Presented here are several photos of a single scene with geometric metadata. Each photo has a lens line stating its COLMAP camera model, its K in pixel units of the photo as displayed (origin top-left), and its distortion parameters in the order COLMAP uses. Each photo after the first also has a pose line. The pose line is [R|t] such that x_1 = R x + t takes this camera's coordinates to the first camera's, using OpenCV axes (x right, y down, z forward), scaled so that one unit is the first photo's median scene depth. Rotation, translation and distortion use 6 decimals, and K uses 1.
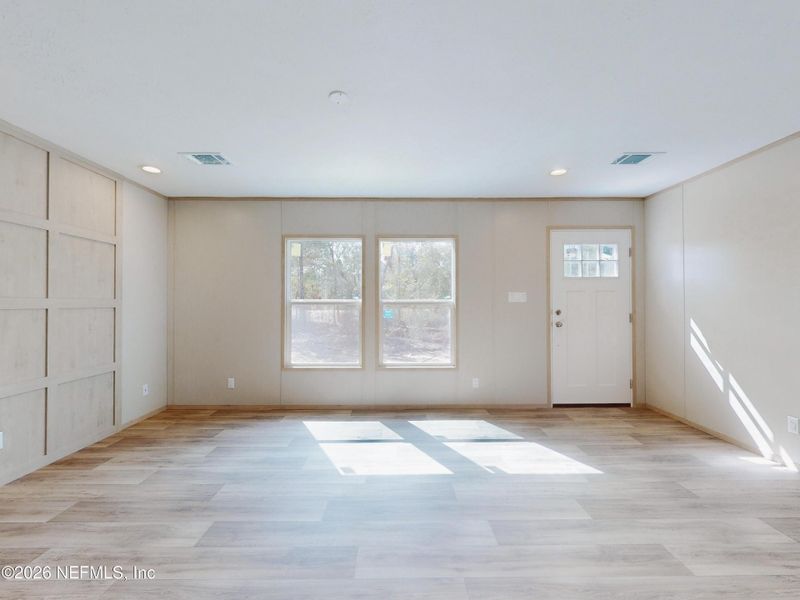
lens RADIAL K [[339.1, 0, 400.8], [0, 339.1, 298.3], [0, 0, 1]] dist [-0.001163, 0.000417]
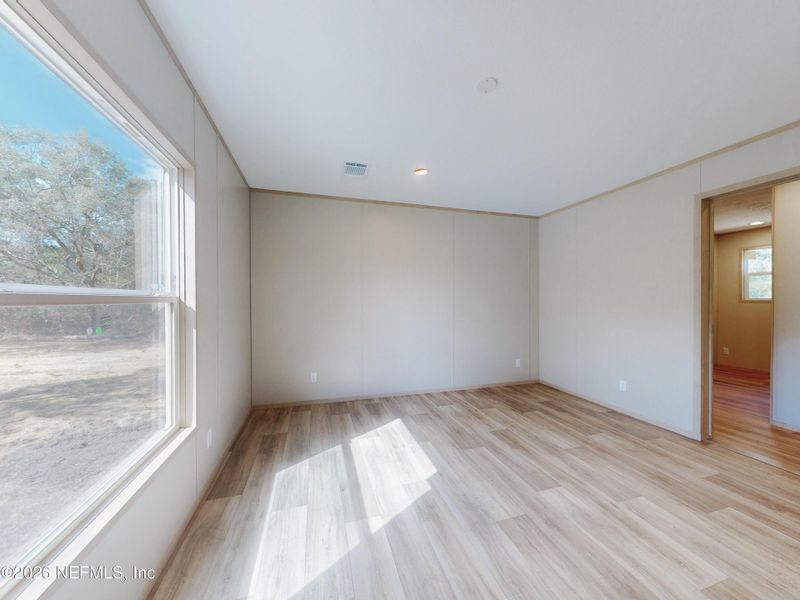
lens RADIAL K [[285.2, 0, 404.9], [0, 285.2, 305.1], [0, 0, 1]] dist [-0.002669, -0.000098]
pose [[-0.270829, -0.023084, 0.962351, -0.286405], [-0.013962, 0.999701, 0.020051, 0.006571], [-0.962526, -0.008006, -0.271071, 0.912958]]
